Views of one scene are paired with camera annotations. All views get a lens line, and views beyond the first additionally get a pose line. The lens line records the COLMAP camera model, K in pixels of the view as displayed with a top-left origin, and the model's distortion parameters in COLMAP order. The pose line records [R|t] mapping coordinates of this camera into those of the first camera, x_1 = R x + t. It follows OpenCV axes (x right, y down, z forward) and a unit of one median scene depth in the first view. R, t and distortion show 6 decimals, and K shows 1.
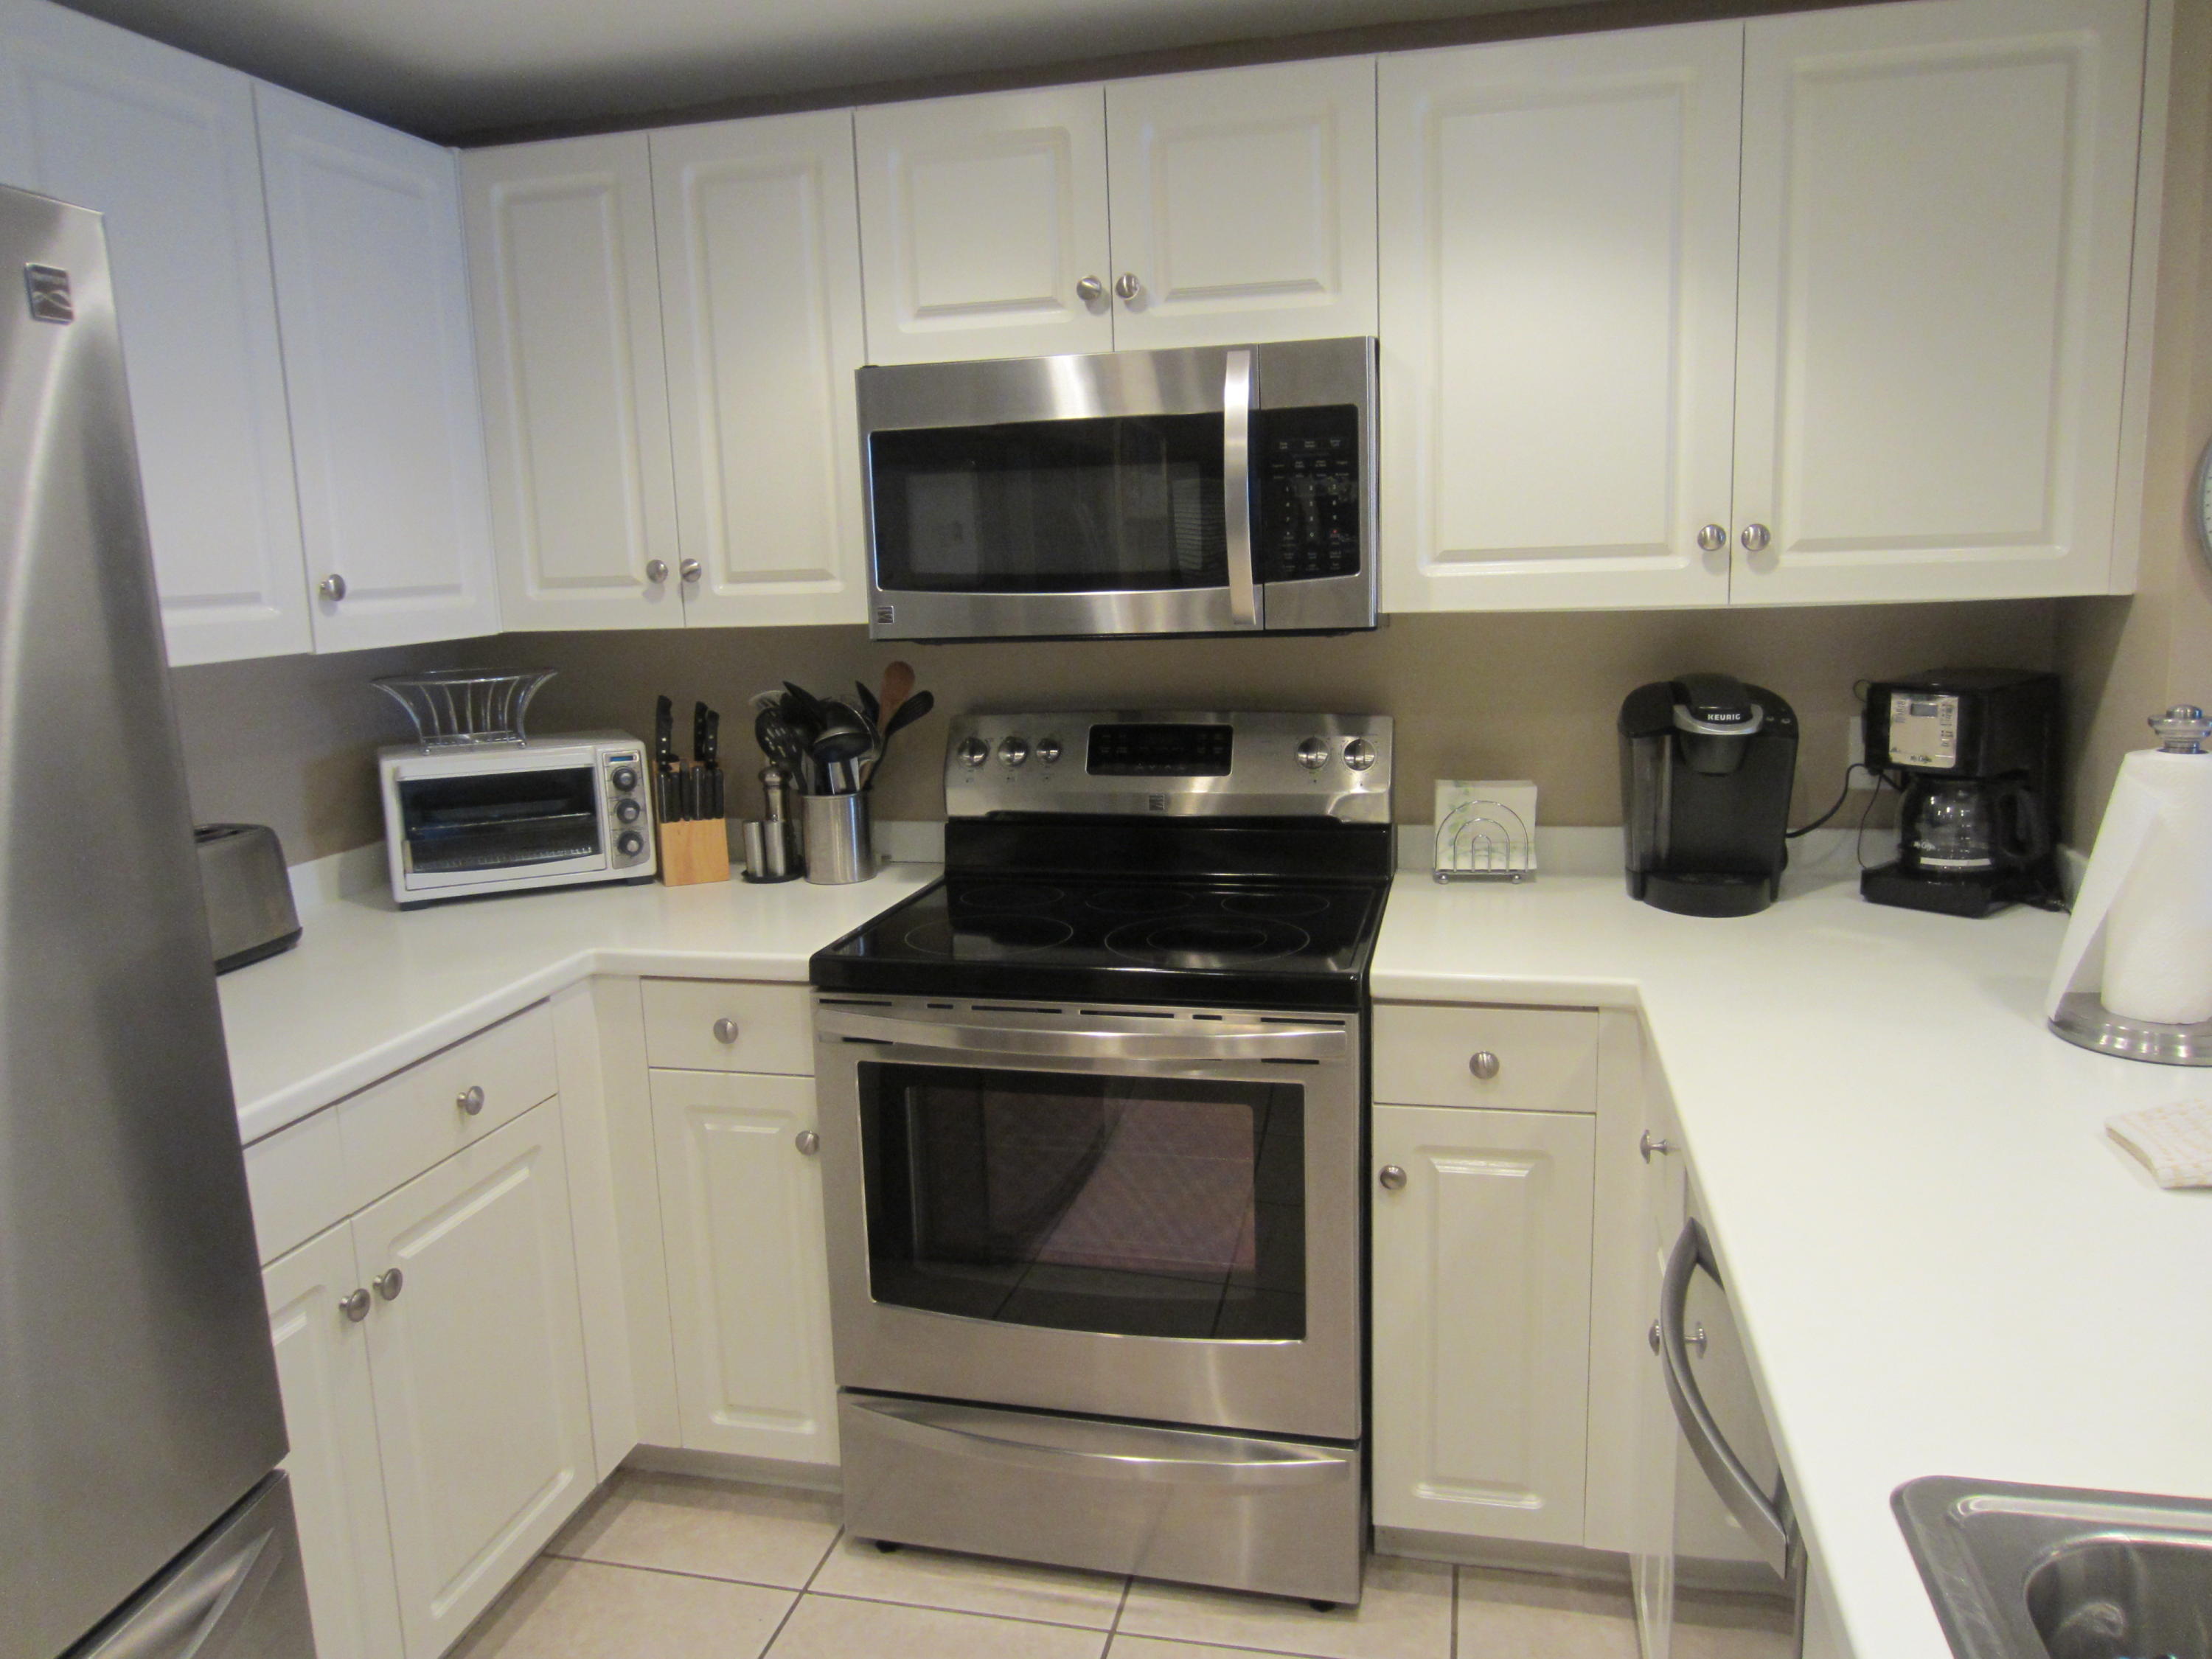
lens RADIAL K [[1576.1, 0, 1094.6], [0, 1576.1, 826.3], [0, 0, 1]] dist [-0.029837, 0.015485]
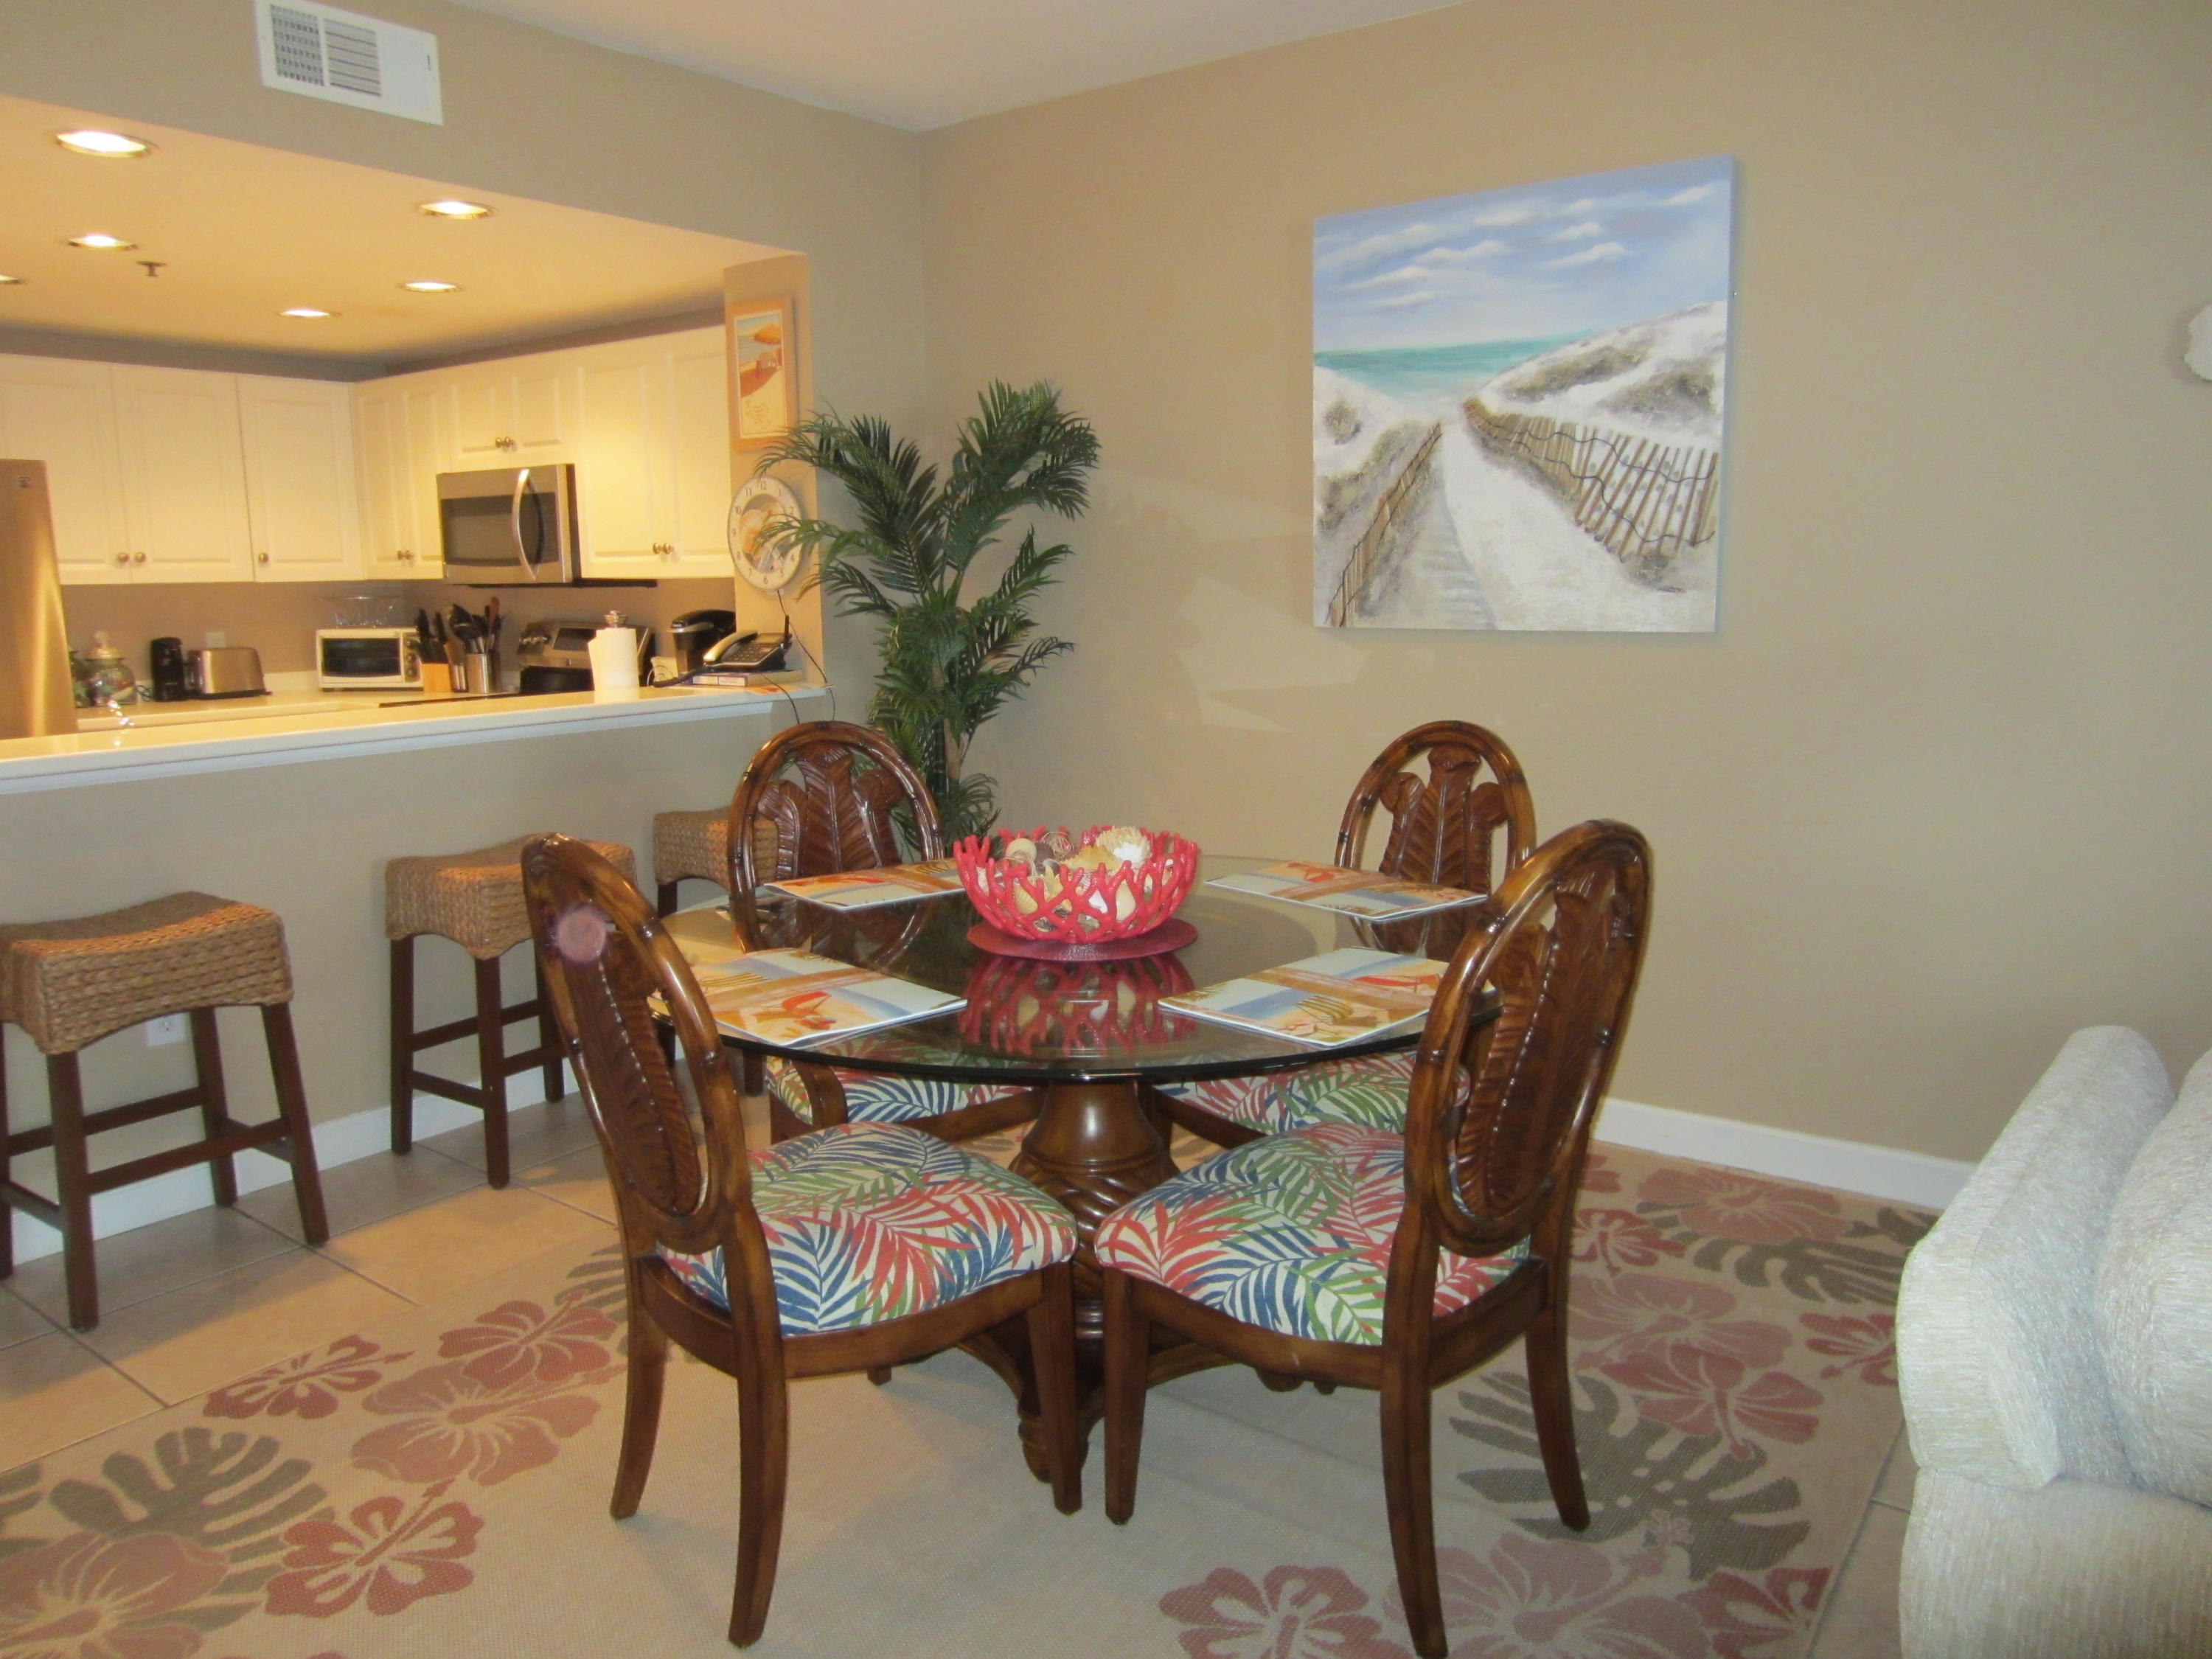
lens RADIAL K [[1576.1, 0, 1097.3], [0, 1576.1, 831.7], [0, 0, 1]] dist [-0.029837, 0.015485]
pose [[0.915156, 0.091074, -0.392678, 1.809492], [-0.088254, 0.995777, 0.025269, 0.113637], [0.393321, 0.011531, 0.919329, -0.844131]]
